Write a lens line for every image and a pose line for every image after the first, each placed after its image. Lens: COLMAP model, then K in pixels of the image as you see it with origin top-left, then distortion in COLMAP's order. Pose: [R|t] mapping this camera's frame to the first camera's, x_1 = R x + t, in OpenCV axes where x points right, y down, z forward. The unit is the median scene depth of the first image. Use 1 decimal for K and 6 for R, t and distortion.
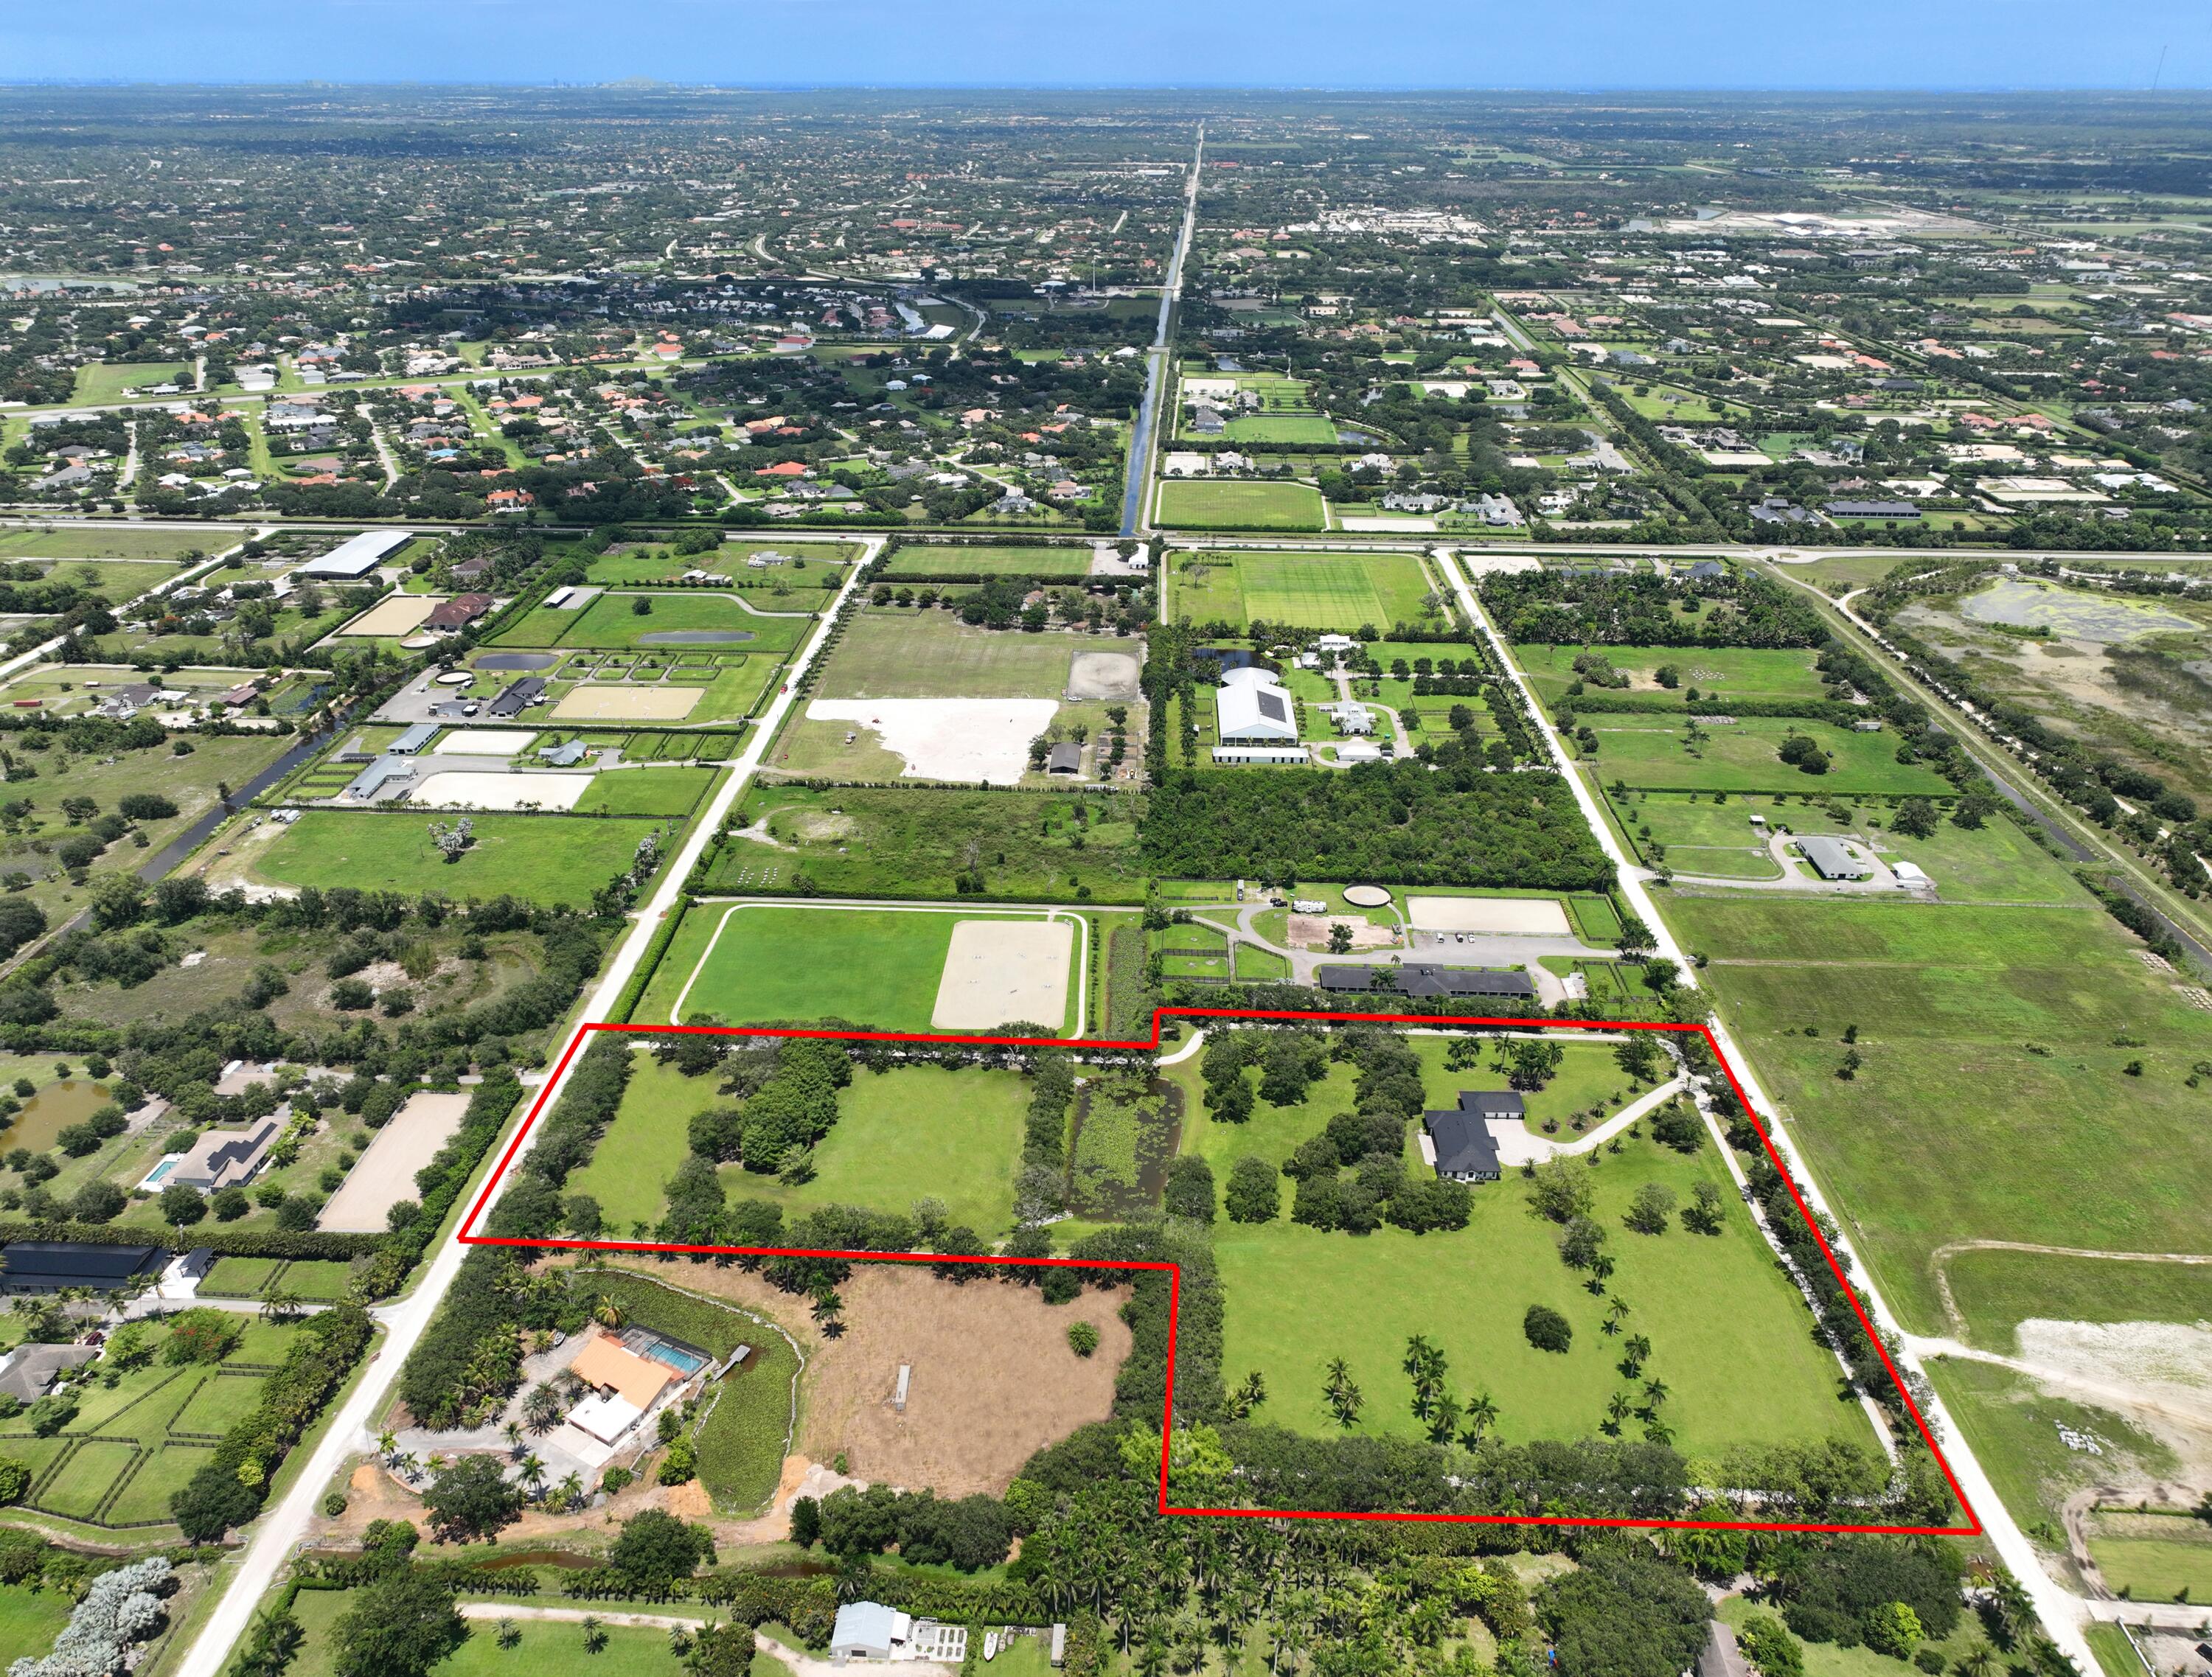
lens RADIAL K [[1597.6, 0, 1115.9], [0, 1597.6, 837.6], [0, 0, 1]] dist [0.003602, 0.007996]
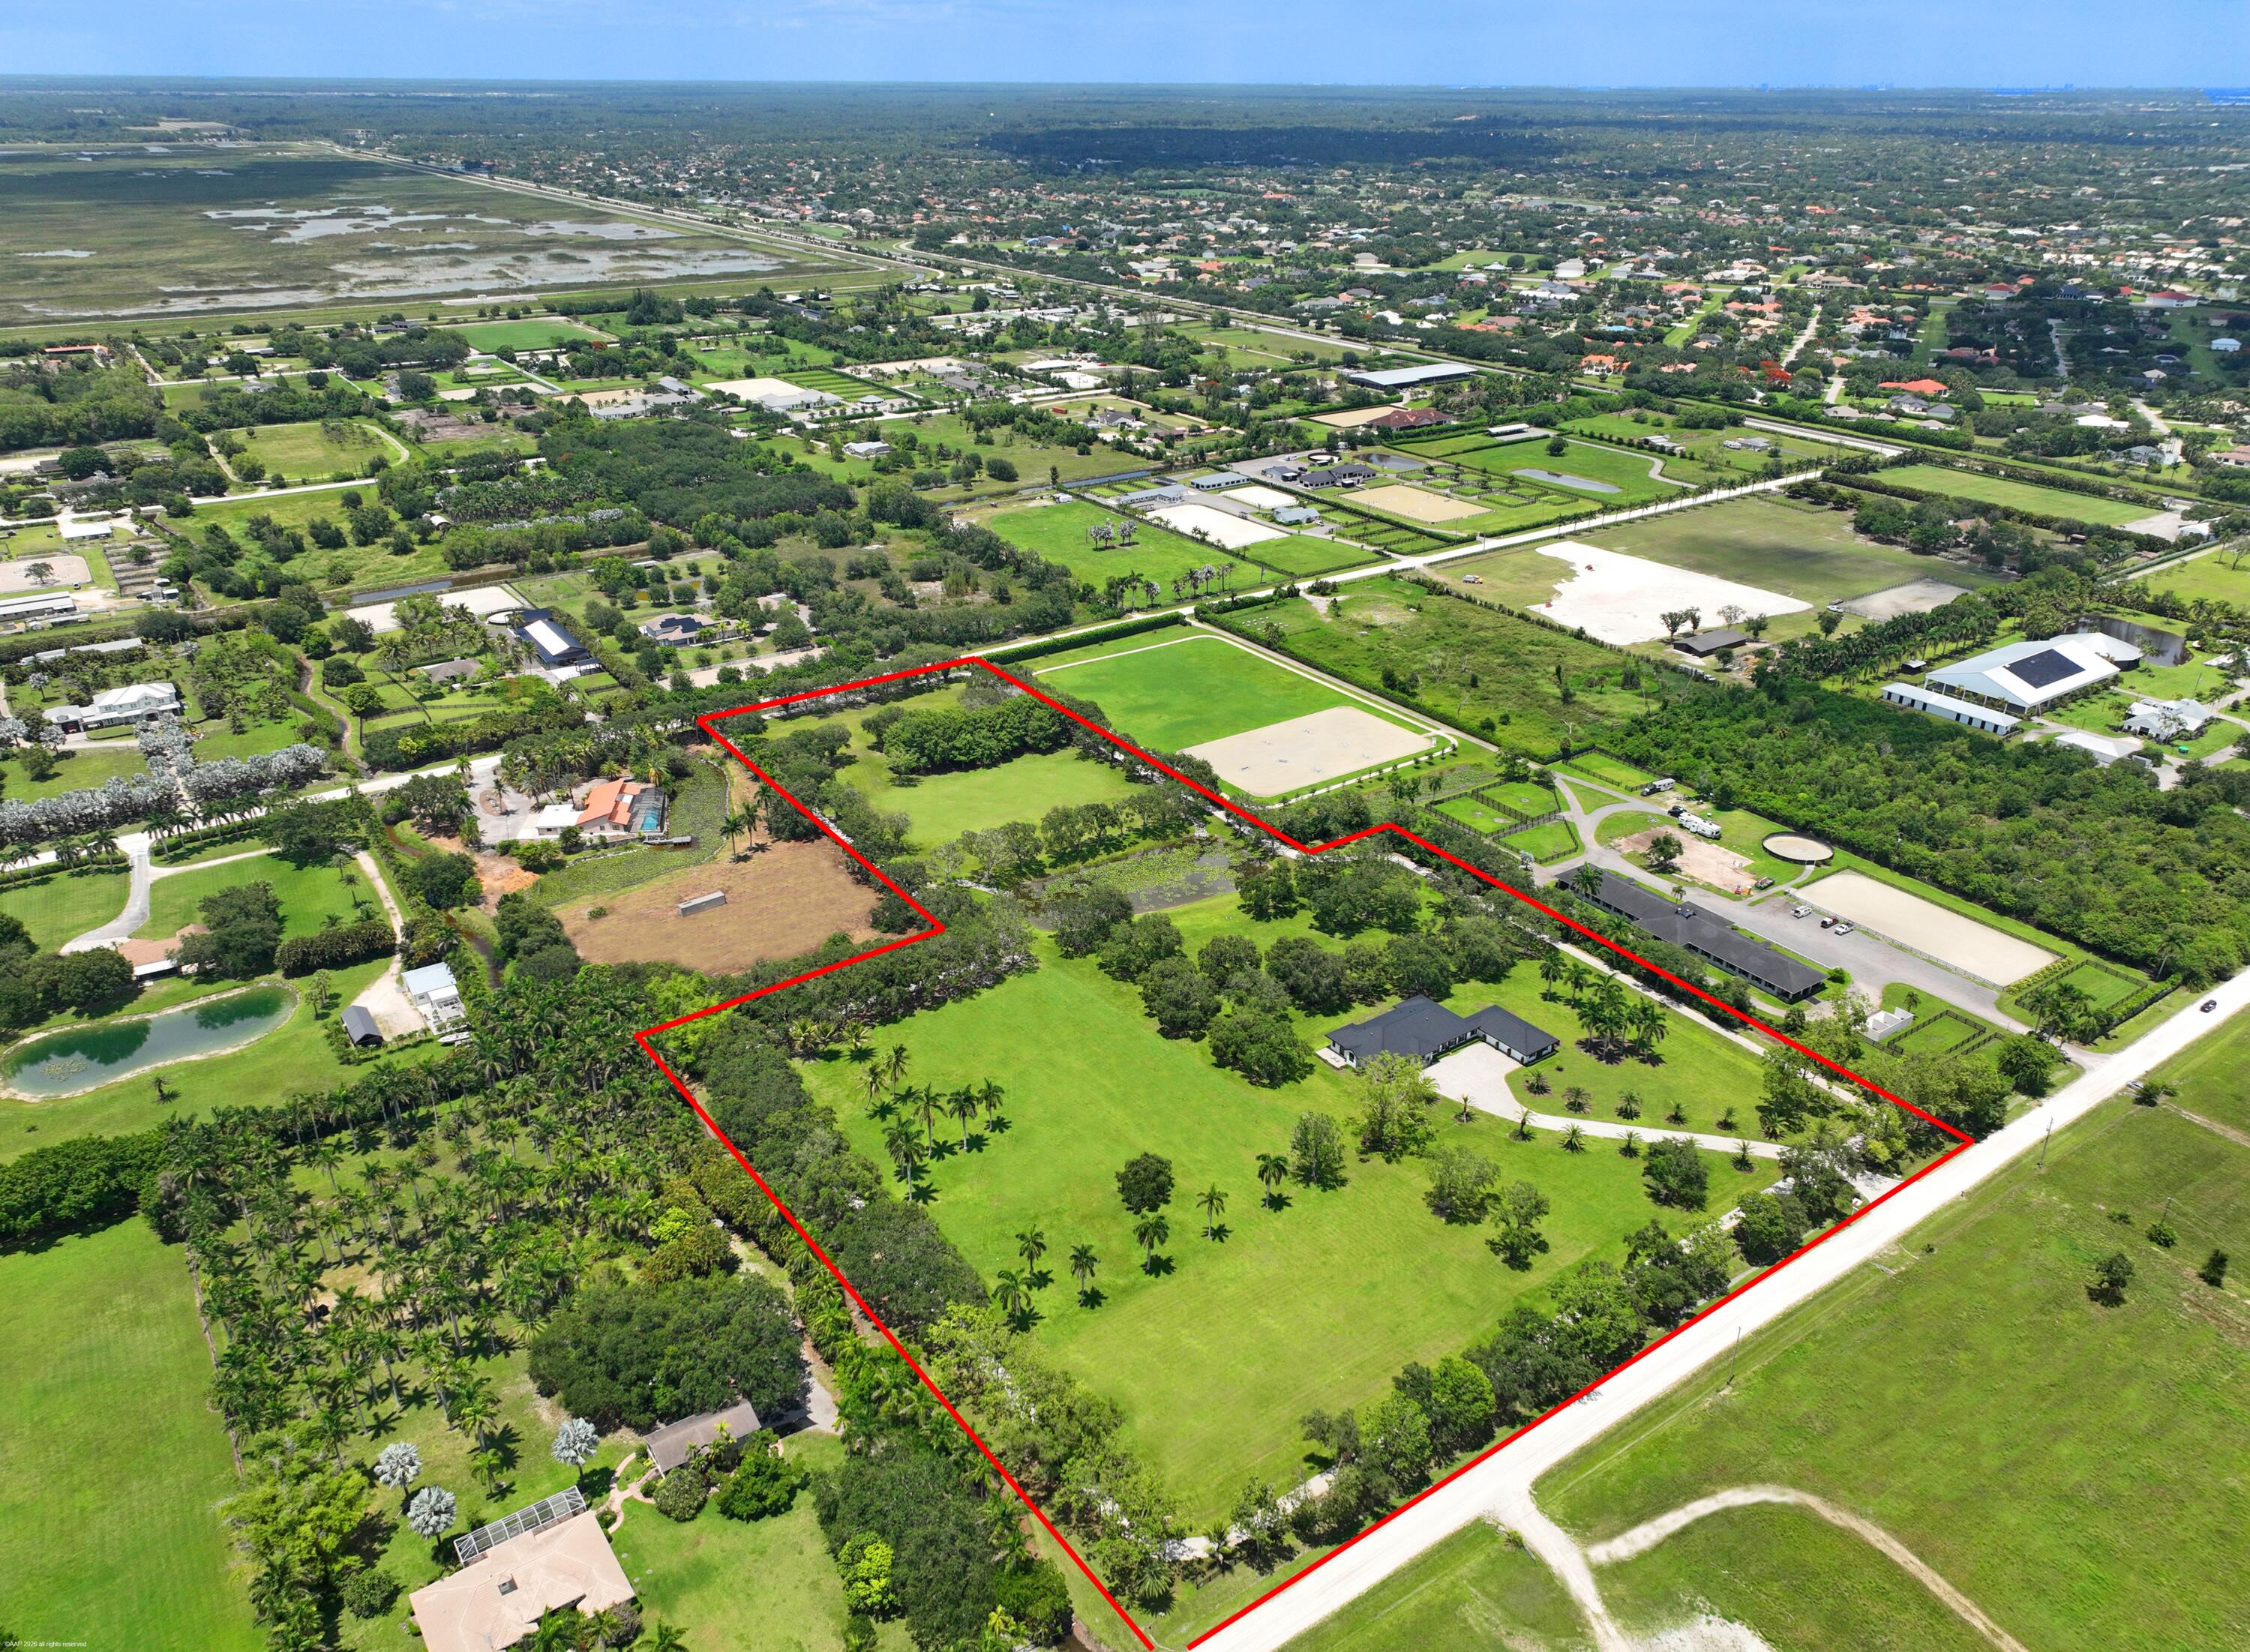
lens RADIAL K [[1644.0, 0, 1125.0], [0, 1644.0, 826.0], [0, 0, 1]] dist [0.005624, 0.000413]
pose [[0.604926, 0.334312, -0.722703, 0.422194], [-0.350746, 0.926677, 0.135081, 0.027864], [0.714872, 0.171771, 0.677830, 0.241432]]
